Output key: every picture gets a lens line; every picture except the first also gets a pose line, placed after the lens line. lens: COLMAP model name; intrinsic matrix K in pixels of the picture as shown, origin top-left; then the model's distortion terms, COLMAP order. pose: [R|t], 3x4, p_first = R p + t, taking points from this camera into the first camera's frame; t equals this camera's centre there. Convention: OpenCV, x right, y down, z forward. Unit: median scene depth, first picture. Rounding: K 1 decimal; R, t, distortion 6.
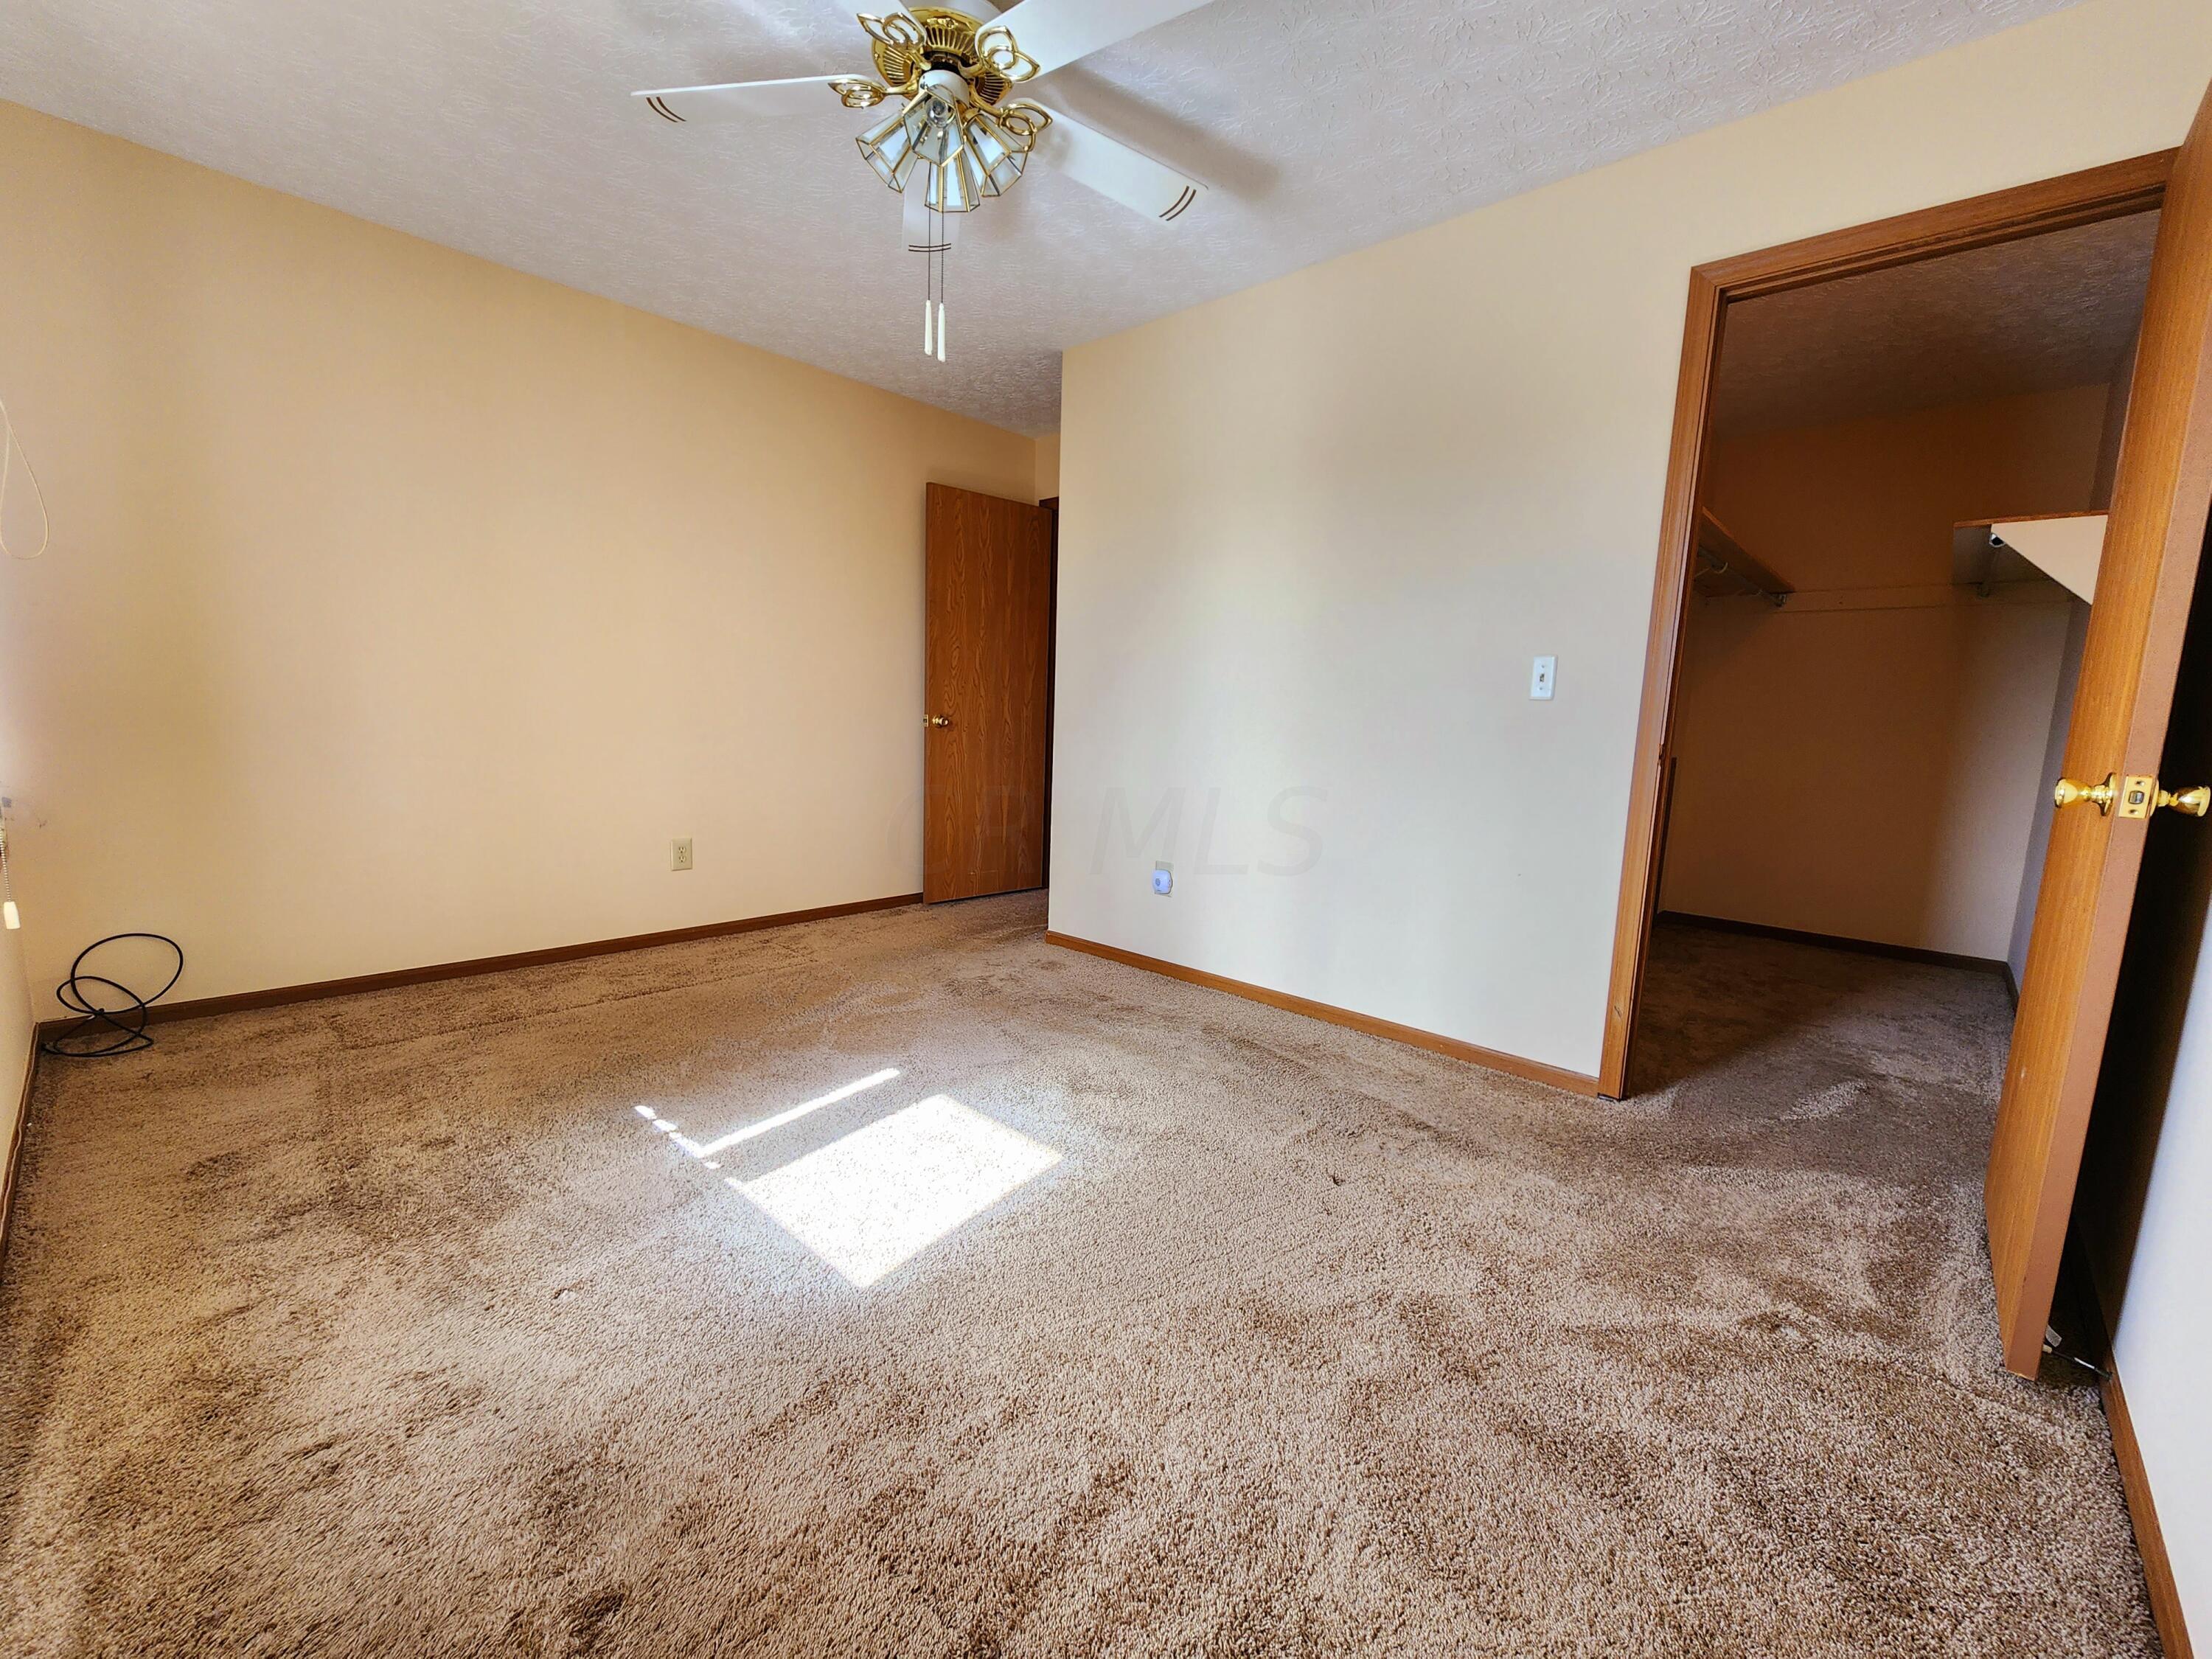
lens RADIAL K [[902.2, 0, 1106.0], [0, 902.2, 829.5], [0, 0, 1]] dist [0.001534, 0.000360]
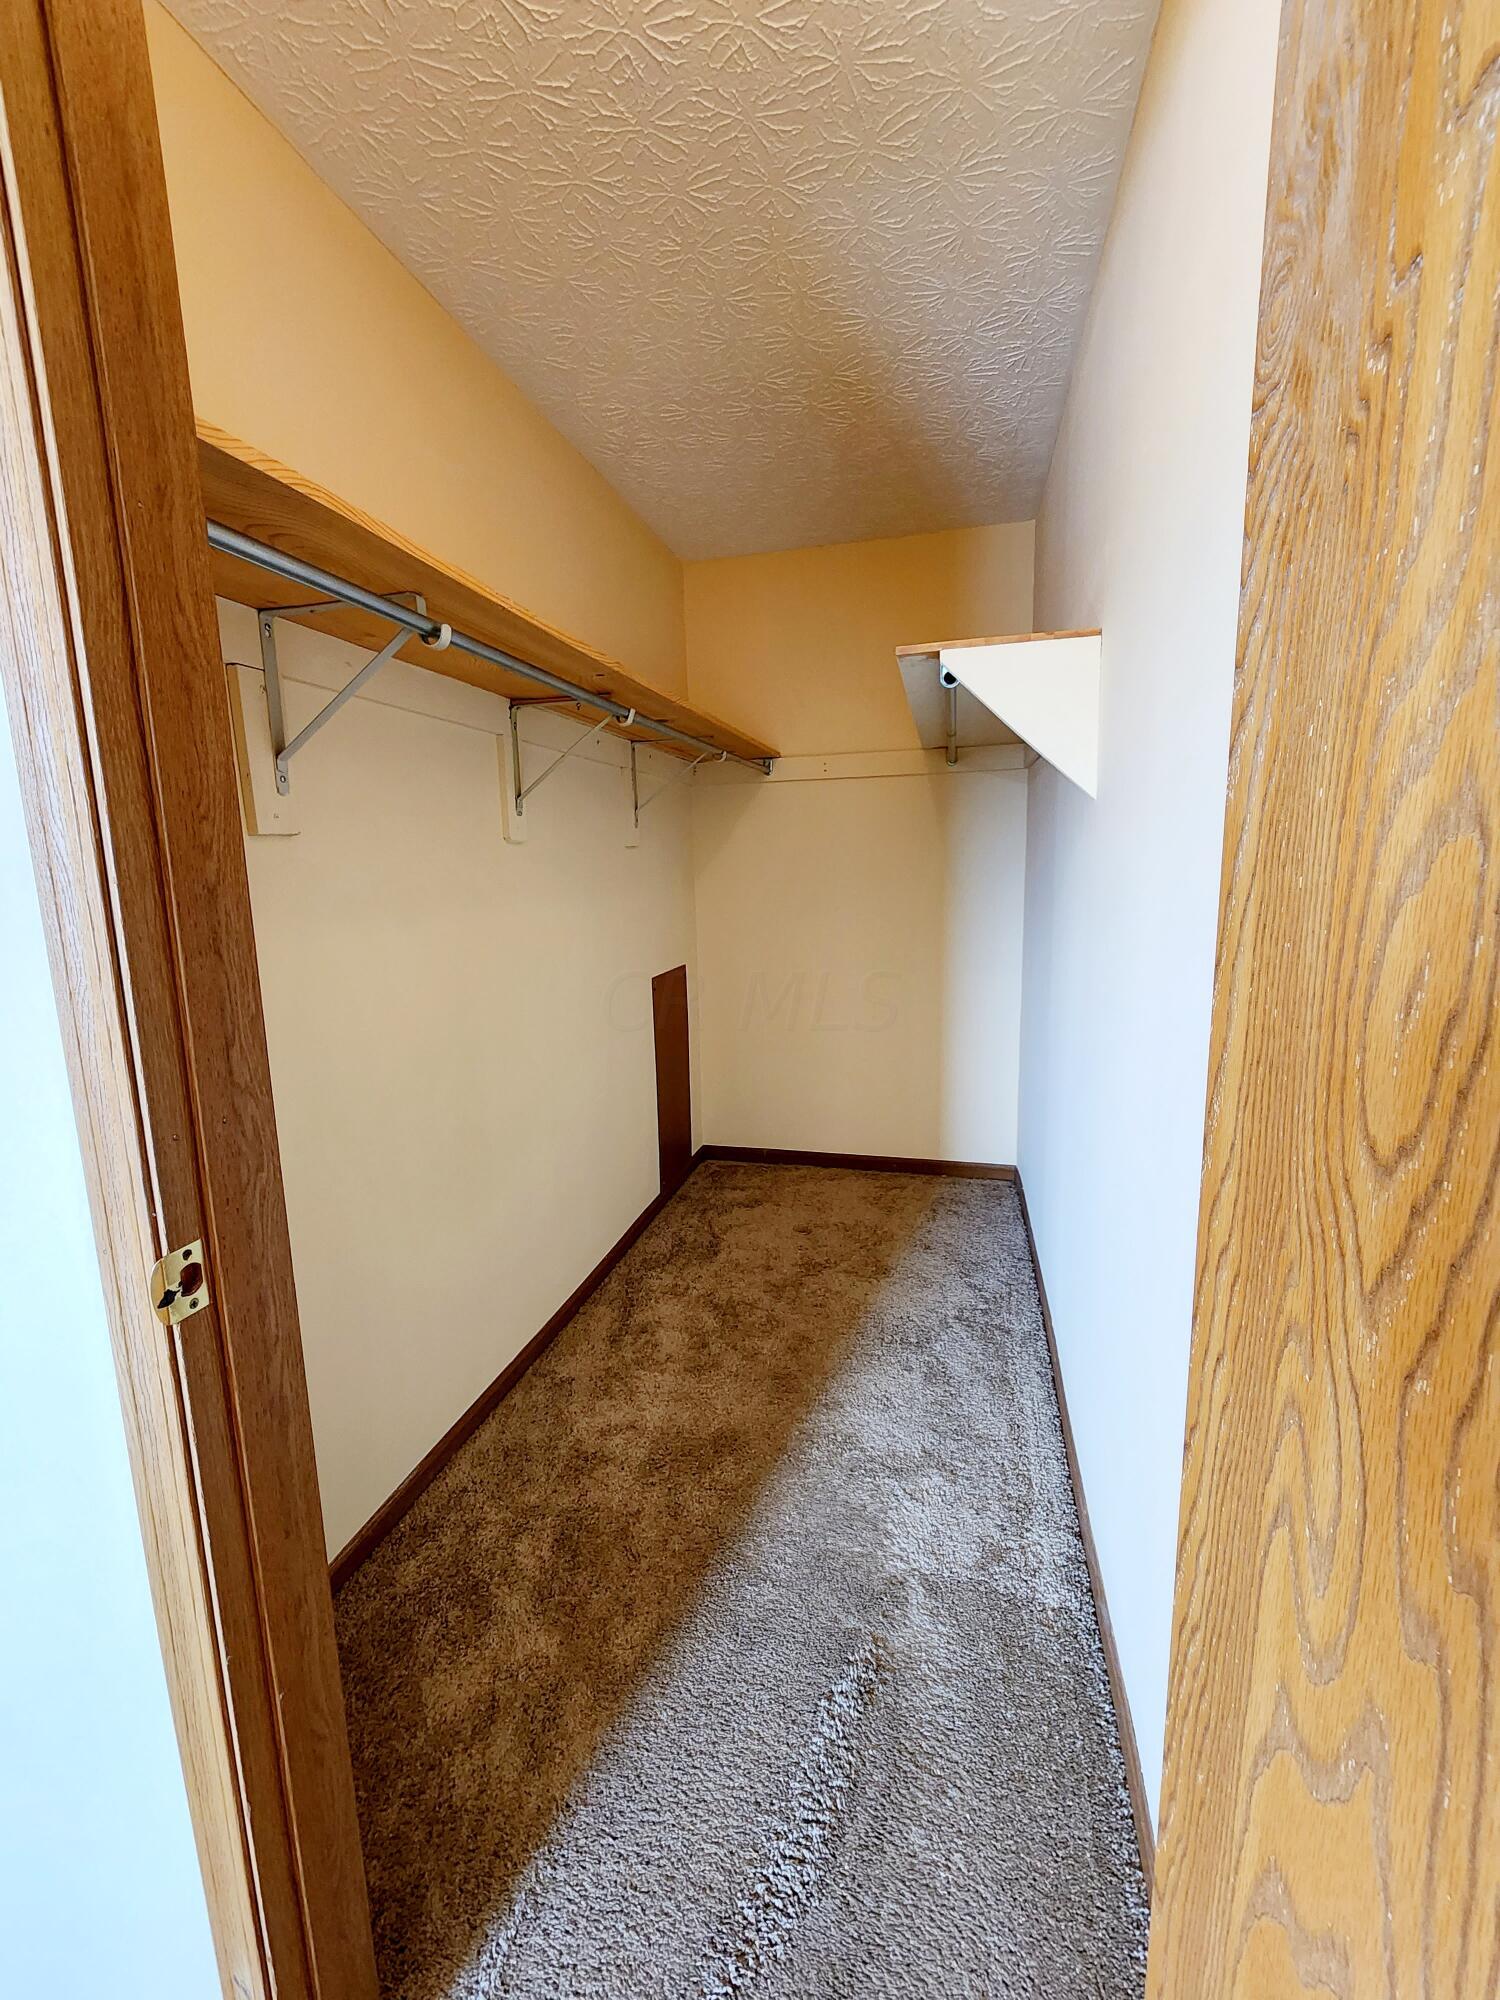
lens RADIAL K [[815.7, 0, 750.0], [0, 815.7, 1000.0], [0, 0, 1]] dist [0.001534, 0.000360]
pose [[0.872936, -0.137054, 0.468186, 0.524693], [0.125821, 0.990507, 0.055362, -0.128457], [-0.471329, 0.010580, 0.881894, 0.522395]]
